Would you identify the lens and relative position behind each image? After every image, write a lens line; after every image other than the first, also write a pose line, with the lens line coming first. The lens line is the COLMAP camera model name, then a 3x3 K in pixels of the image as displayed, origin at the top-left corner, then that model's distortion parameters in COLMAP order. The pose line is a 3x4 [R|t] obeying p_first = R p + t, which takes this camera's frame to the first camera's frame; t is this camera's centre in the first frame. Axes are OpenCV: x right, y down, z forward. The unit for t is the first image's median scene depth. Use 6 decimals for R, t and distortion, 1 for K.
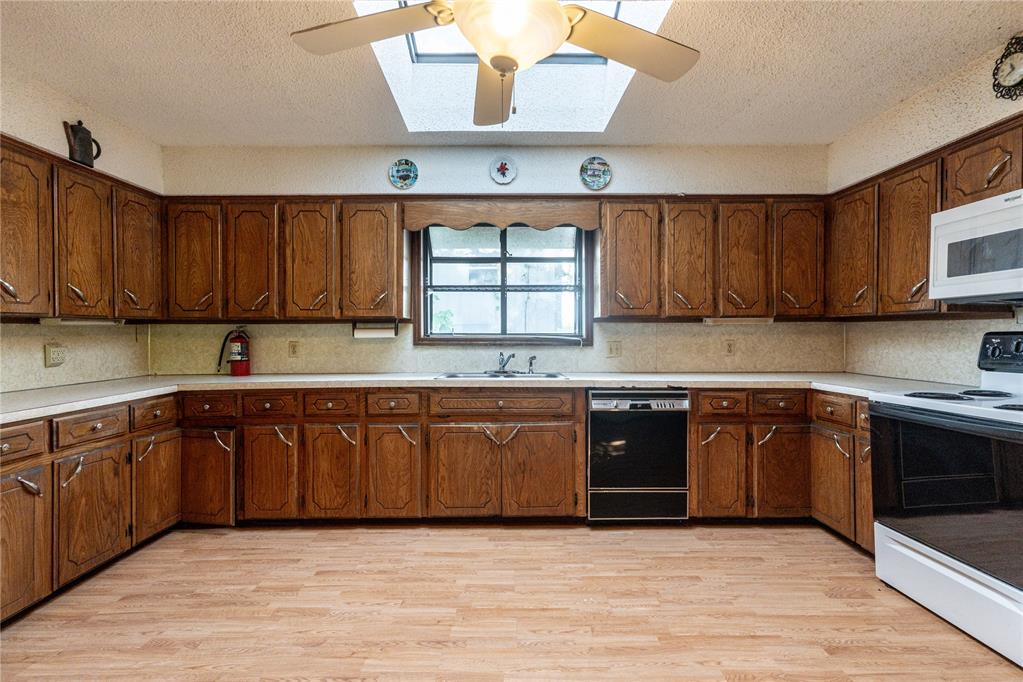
lens RADIAL K [[483.8, 0, 511.5], [0, 483.8, 340.1], [0, 0, 1]] dist [0.001740, 0.000243]
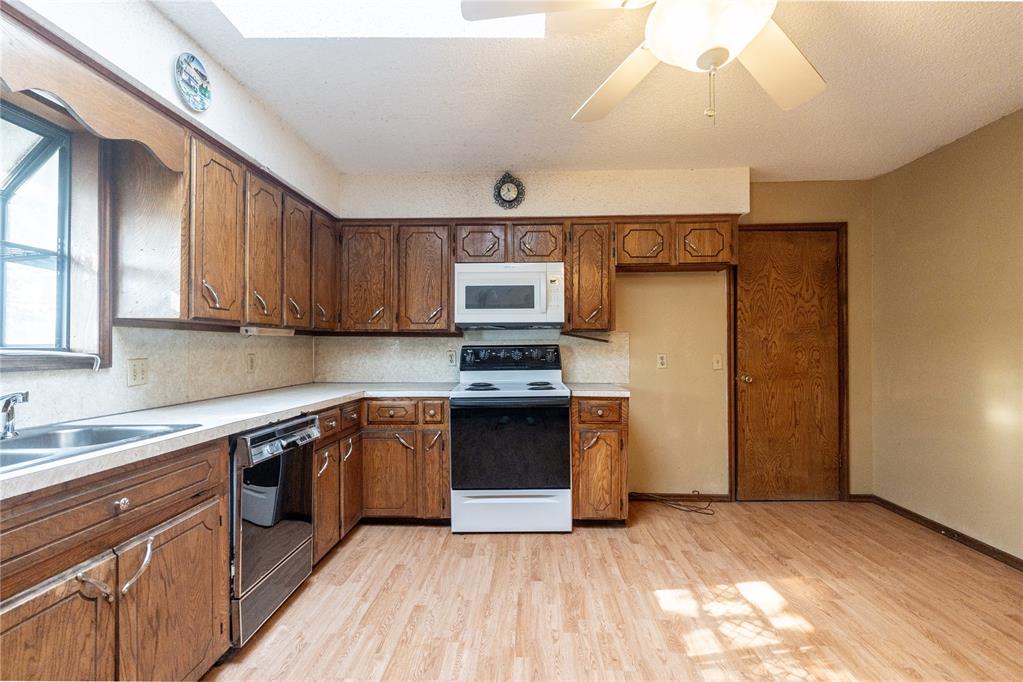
lens RADIAL K [[483.8, 0, 507.8], [0, 483.8, 340.6], [0, 0, 1]] dist [0.001740, 0.000243]
pose [[0.053699, 0.014591, 0.998451, -0.449122], [0.012604, 0.999804, -0.015289, -0.006170], [-0.998478, 0.013406, 0.053505, 0.628992]]
